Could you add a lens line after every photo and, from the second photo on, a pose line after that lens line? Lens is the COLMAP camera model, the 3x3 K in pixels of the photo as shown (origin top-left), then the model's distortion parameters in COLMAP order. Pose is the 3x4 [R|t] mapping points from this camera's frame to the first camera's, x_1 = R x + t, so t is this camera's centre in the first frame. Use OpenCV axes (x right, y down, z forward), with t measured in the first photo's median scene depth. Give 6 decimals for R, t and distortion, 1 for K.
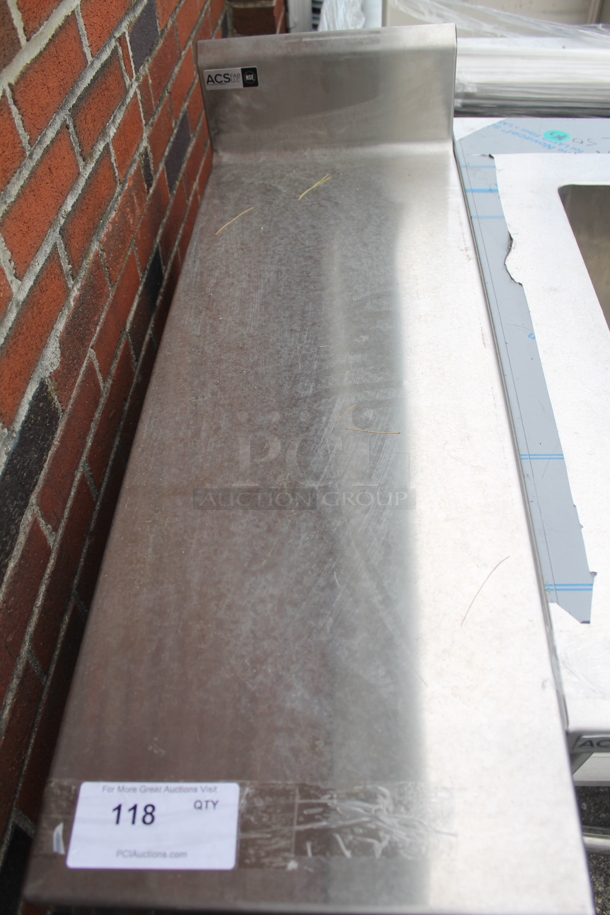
lens RADIAL K [[766.7, 0, 312.4], [0, 766.7, 456.6], [0, 0, 1]] dist [-0.108137, 0.079225]
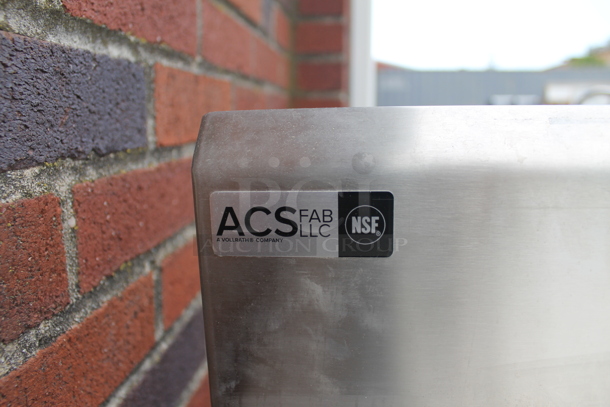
lens RADIAL K [[511.1, 0, 303.5], [0, 511.1, 202.9], [0, 0, 1]] dist [-0.108137, 0.079225]
pose [[0.993584, 0.062074, -0.094539, -0.088906], [-0.105568, 0.808917, -0.578368, -0.395853], [0.040573, 0.584637, 0.810280, 0.831500]]
